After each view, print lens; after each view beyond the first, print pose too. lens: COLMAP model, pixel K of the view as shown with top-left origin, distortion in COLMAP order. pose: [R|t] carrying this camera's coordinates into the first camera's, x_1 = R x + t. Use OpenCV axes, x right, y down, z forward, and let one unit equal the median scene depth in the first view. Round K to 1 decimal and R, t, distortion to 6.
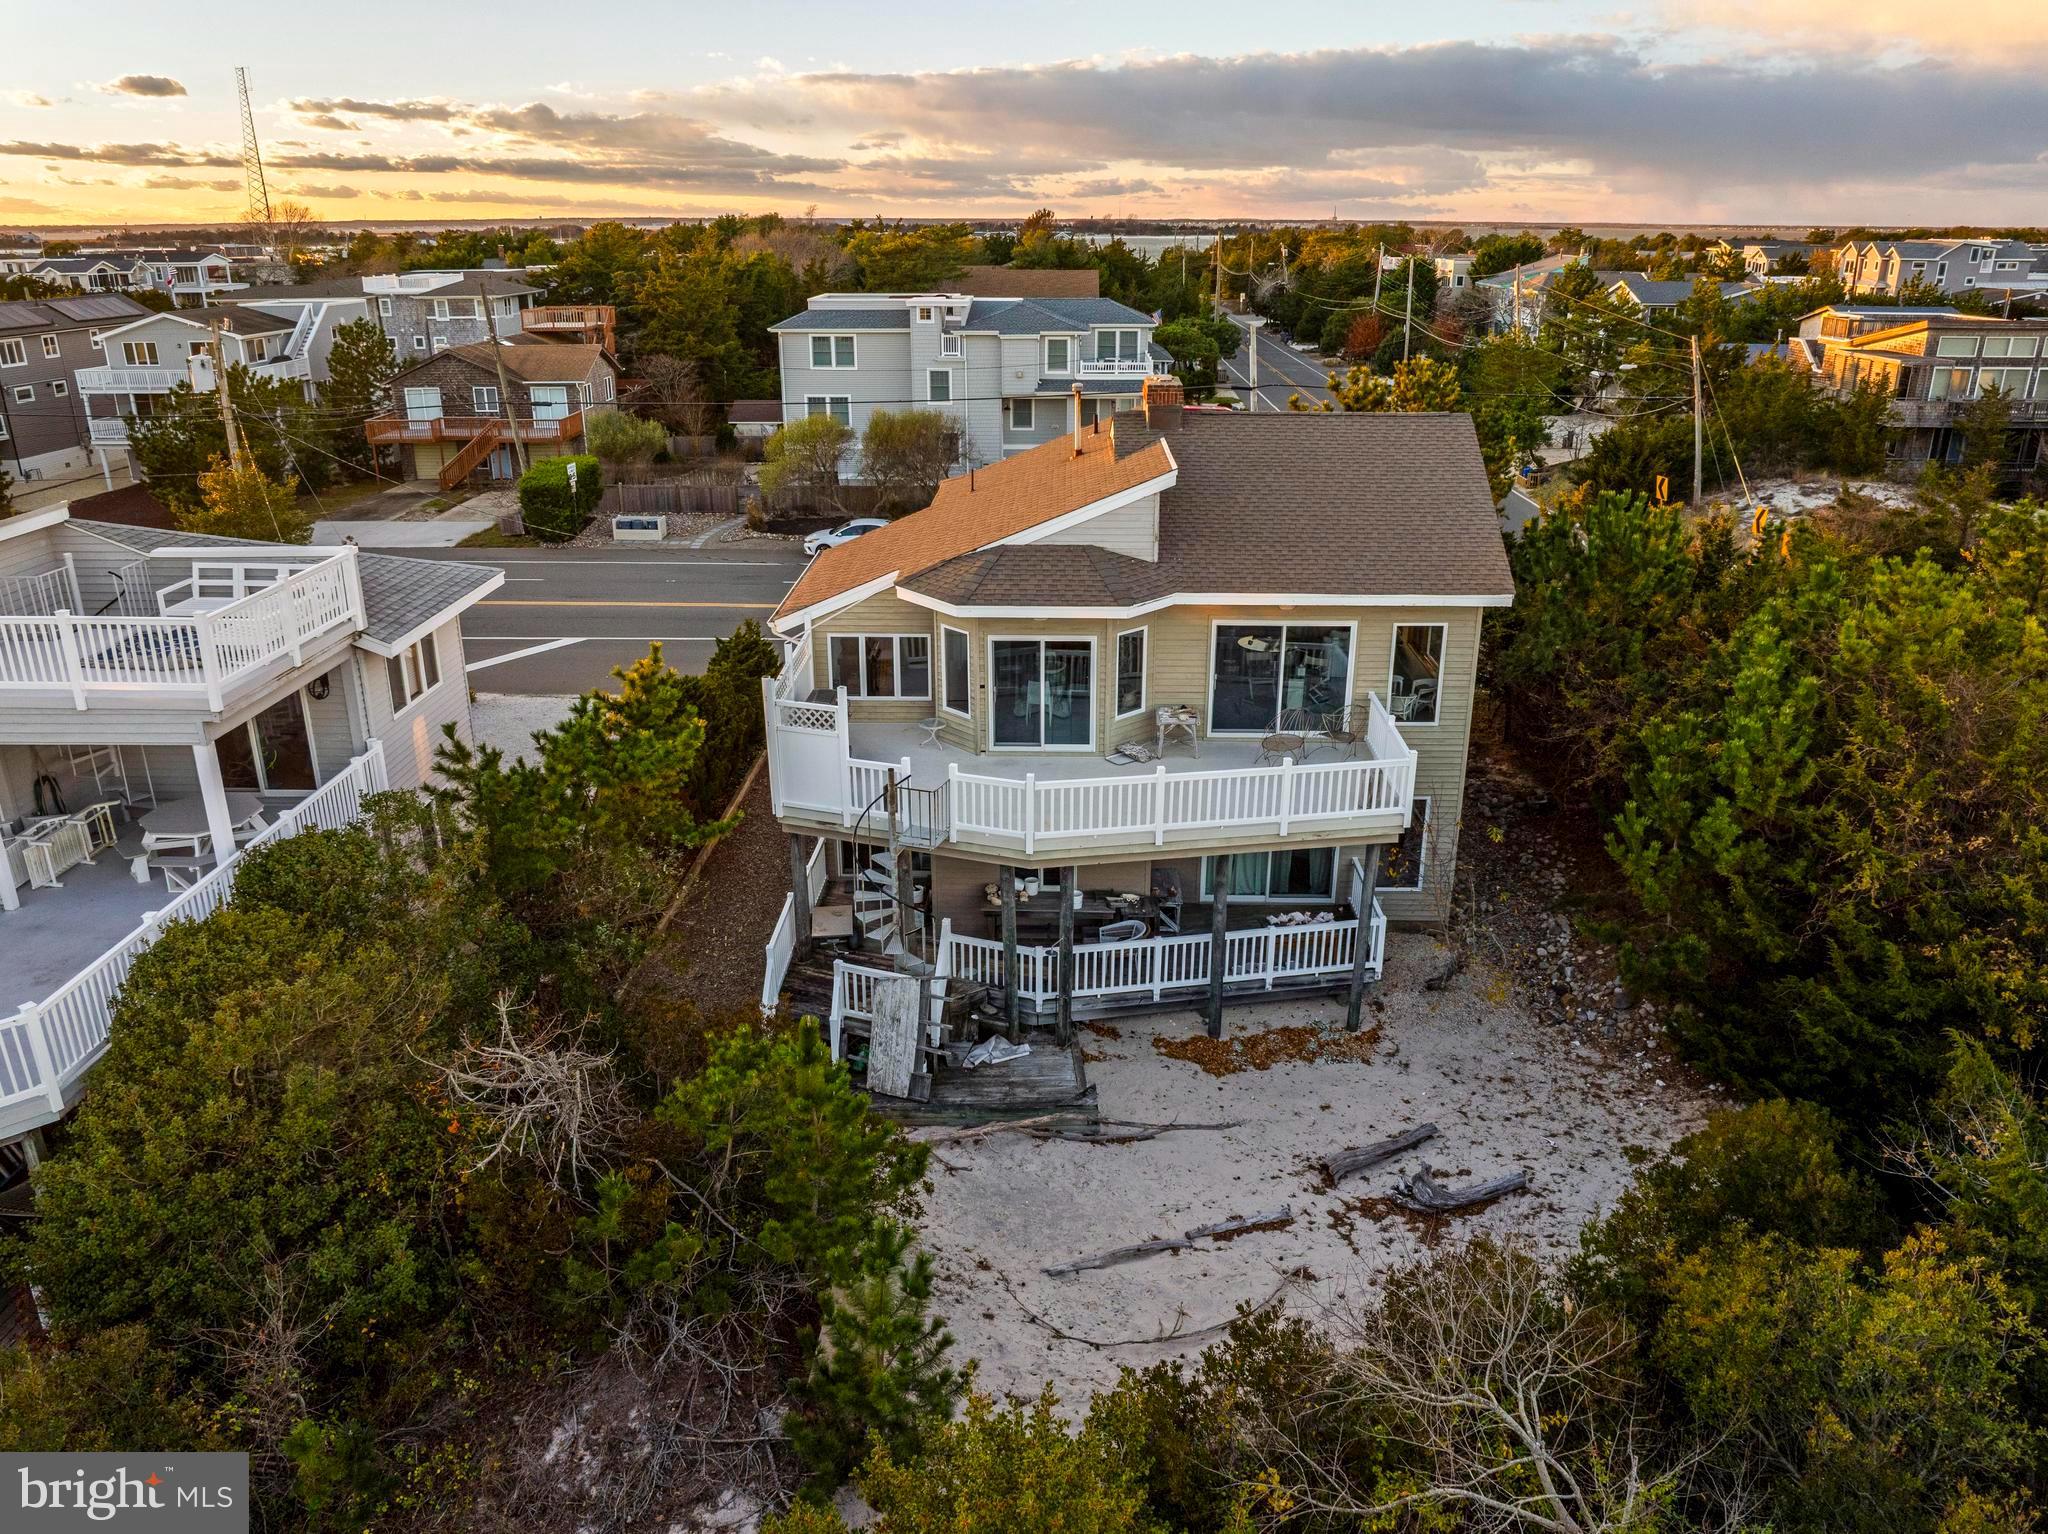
lens RADIAL K [[1453.9, 0, 1033.7], [0, 1453.9, 770.2], [0, 0, 1]] dist [-0.031961, 0.001468]
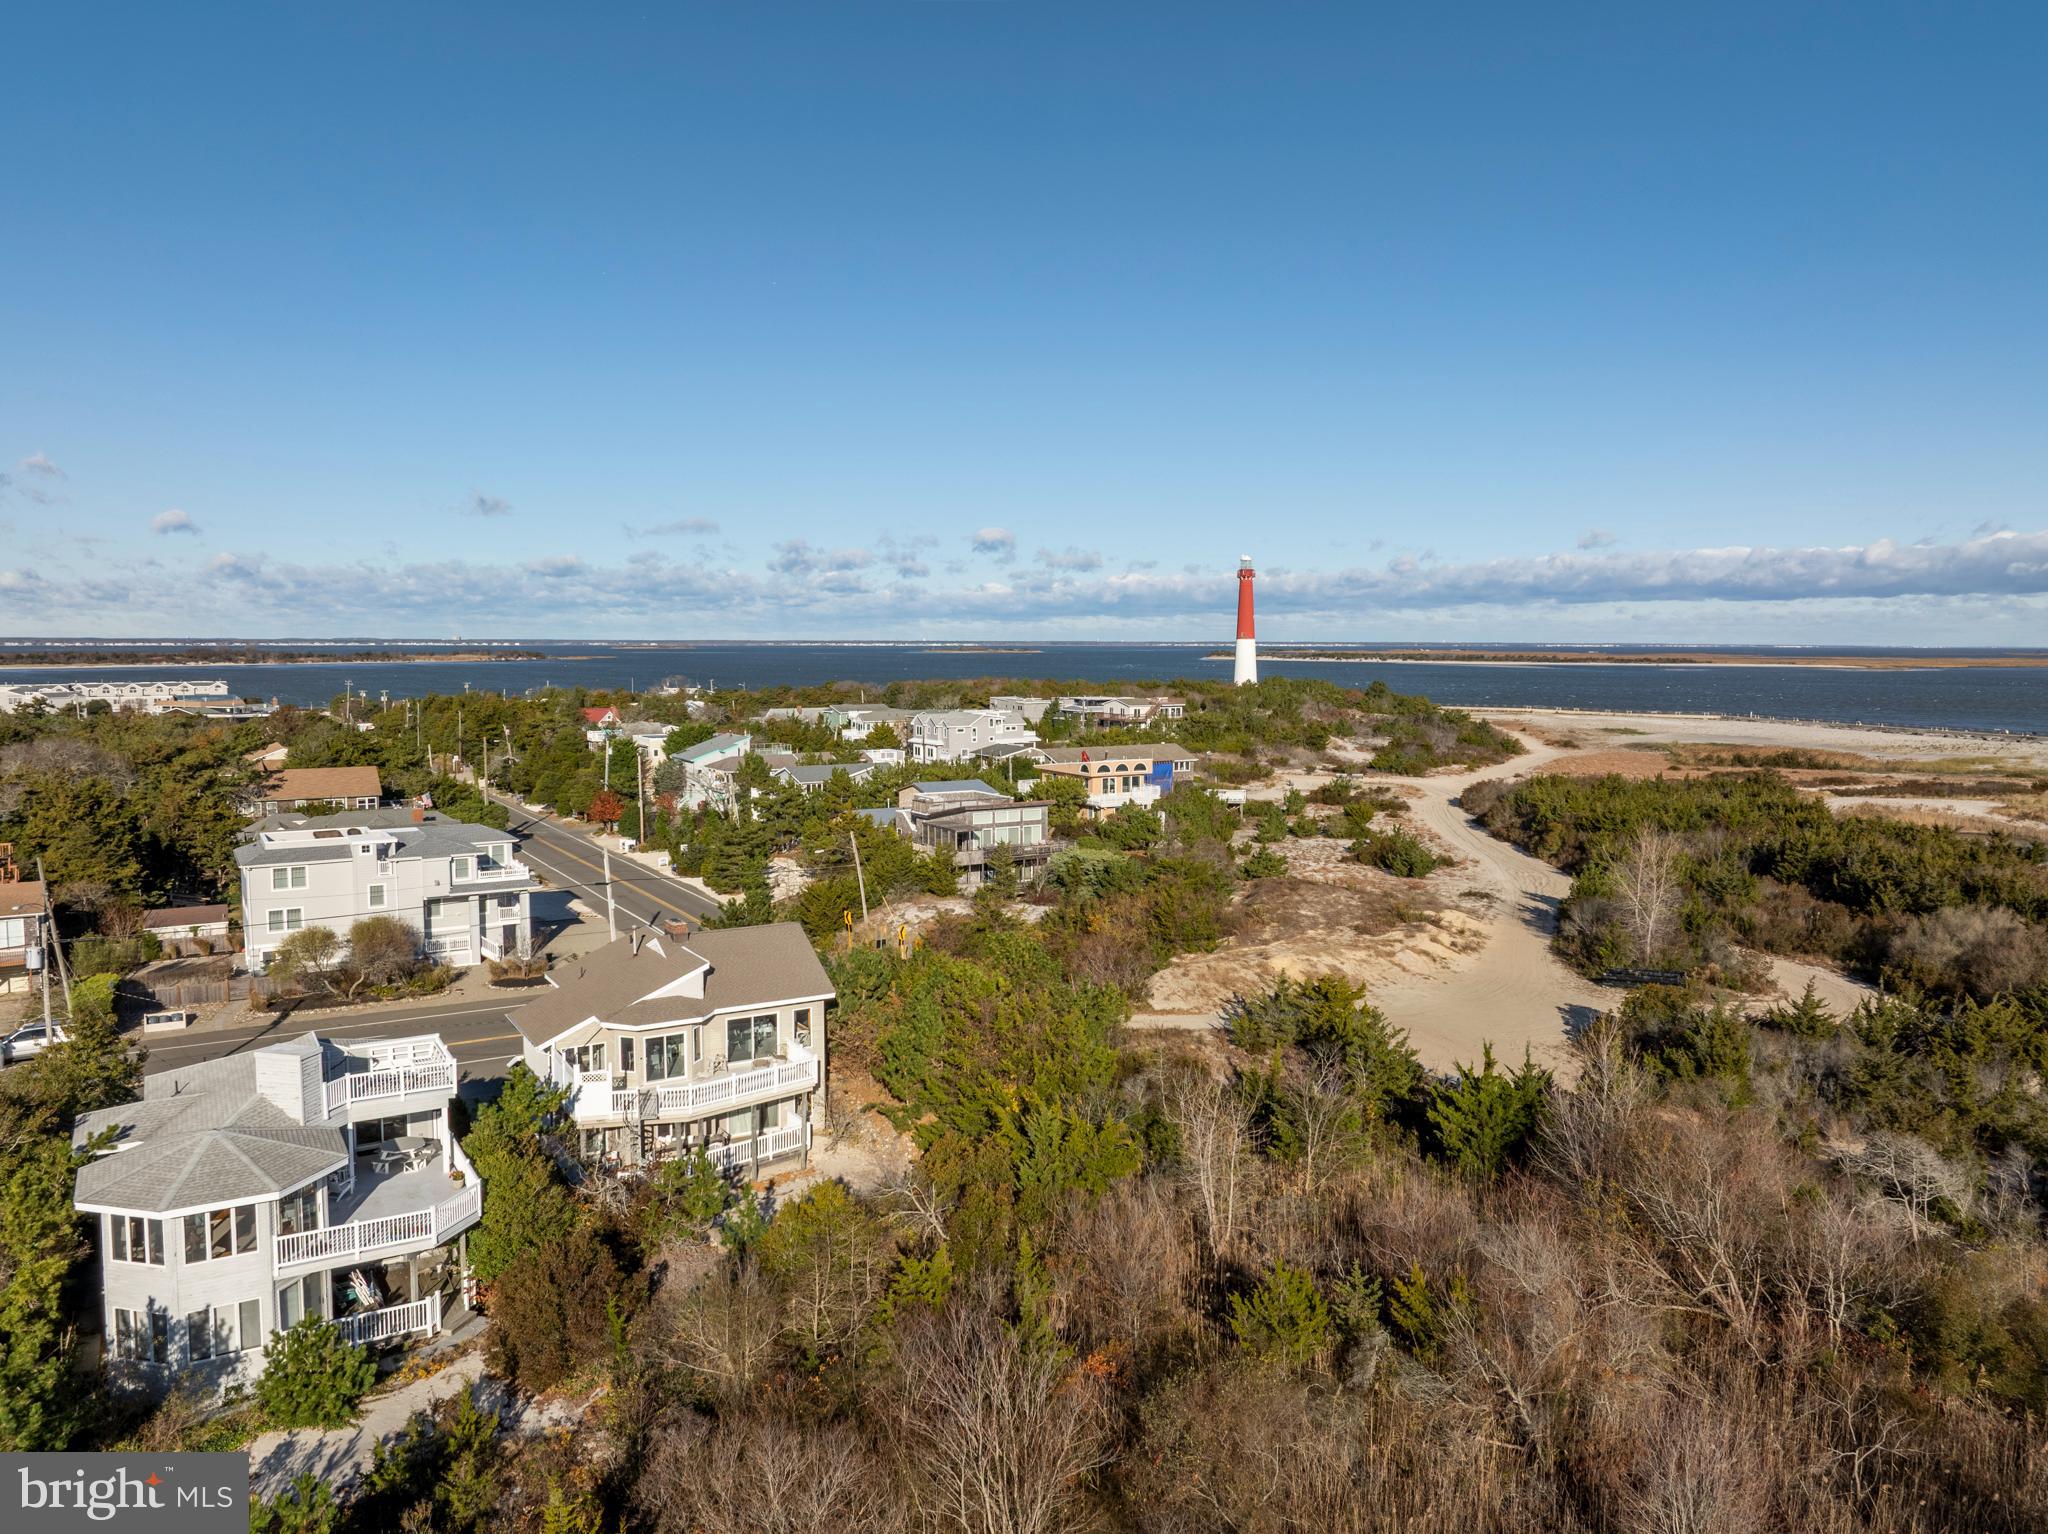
lens RADIAL K [[1429.5, 0, 1021.6], [0, 1429.5, 761.2], [0, 0, 1]] dist [0.002685, -0.023269]
pose [[0.843837, -0.043322, 0.534848, -0.765190], [0.188601, 0.957086, -0.220035, 0.115070], [-0.502363, 0.286546, 0.815795, -1.442667]]
